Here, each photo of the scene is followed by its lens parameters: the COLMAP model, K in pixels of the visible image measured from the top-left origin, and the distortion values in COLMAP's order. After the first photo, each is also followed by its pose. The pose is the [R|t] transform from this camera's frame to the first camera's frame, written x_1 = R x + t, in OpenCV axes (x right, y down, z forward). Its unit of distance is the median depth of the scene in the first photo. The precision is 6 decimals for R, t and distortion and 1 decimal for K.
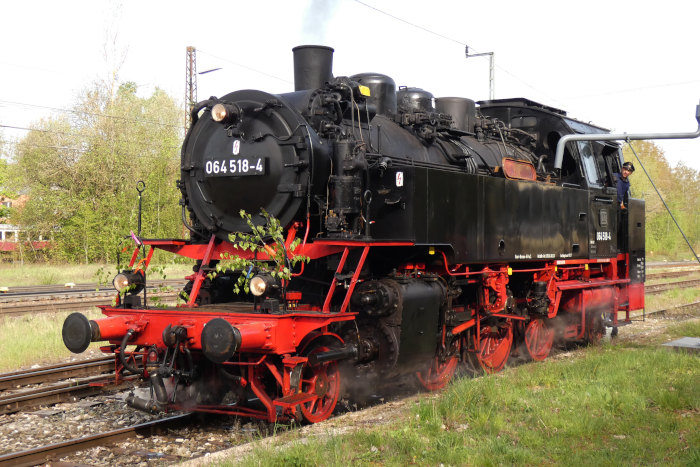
lens RADIAL K [[1126.8, 0, 349.2], [0, 1126.8, 235.2], [0, 0, 1]] dist [0.051722, 0.000000]
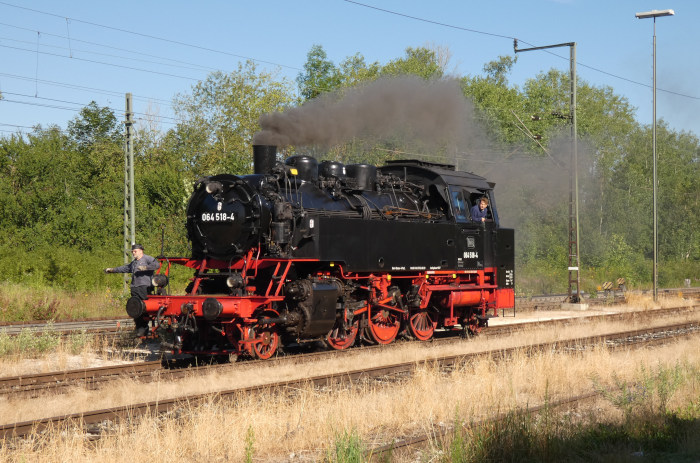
lens RADIAL K [[1599.0, 0, 351.6], [0, 1599.0, 231.2], [0, 0, 1]] dist [0.654343, 0.000000]
pose [[0.999931, 0.000060, -0.011741, 0.131946], [-0.000194, 0.999935, -0.011430, -0.008699], [0.011739, 0.011431, 0.999866, -1.464220]]
